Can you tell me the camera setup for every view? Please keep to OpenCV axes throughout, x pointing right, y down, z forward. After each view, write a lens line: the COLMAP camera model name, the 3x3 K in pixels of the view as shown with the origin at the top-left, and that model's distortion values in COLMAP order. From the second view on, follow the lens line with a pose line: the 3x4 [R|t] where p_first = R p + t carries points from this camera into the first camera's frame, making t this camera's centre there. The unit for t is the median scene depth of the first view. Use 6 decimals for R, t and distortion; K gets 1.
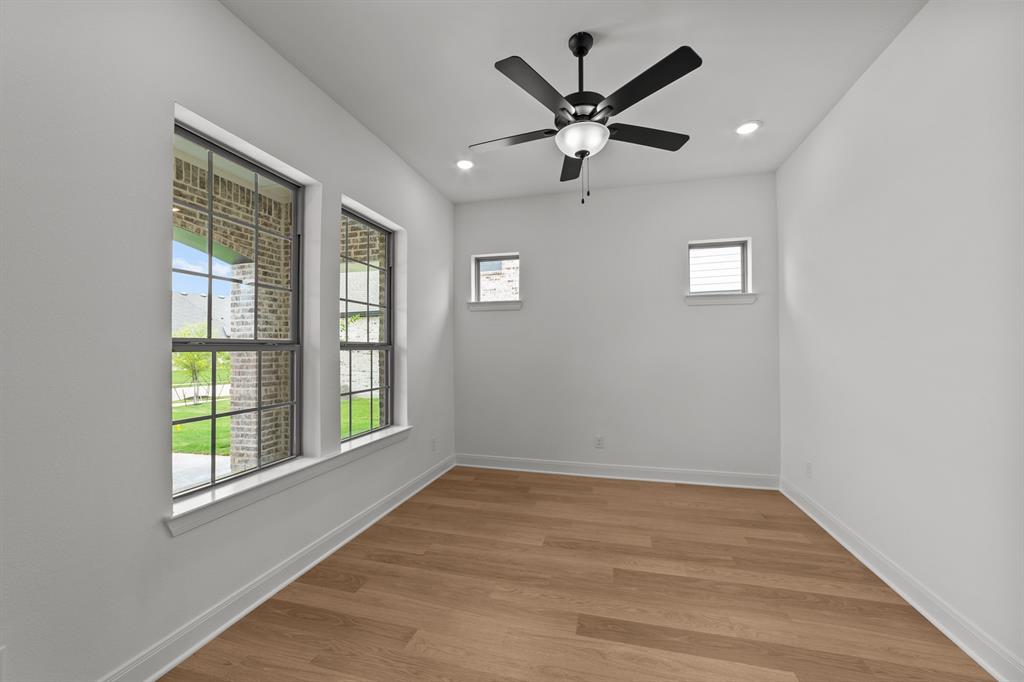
lens RADIAL K [[393.5, 0, 514.9], [0, 393.5, 341.9], [0, 0, 1]] dist [-0.018289, 0.004996]
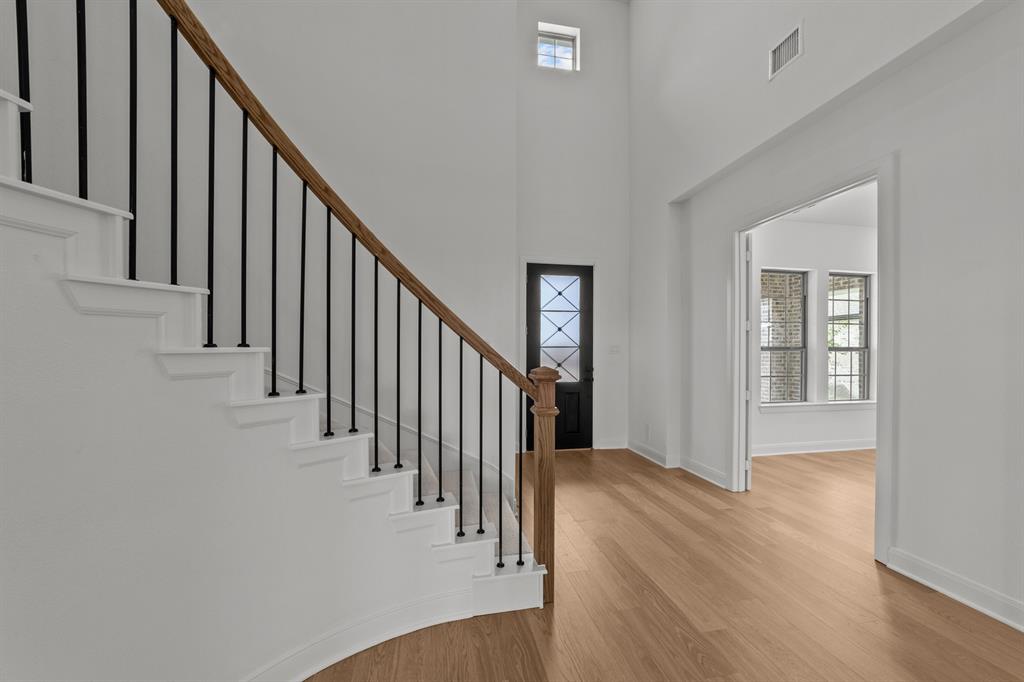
lens RADIAL K [[393.5, 0, 511.0], [0, 393.5, 349.4], [0, 0, 1]] dist [-0.018289, 0.004996]
pose [[0.435151, 0.006151, -0.900336, 0.587700], [0.009680, 0.999887, 0.011509, -0.025152], [0.900305, -0.013724, 0.435043, -1.213802]]
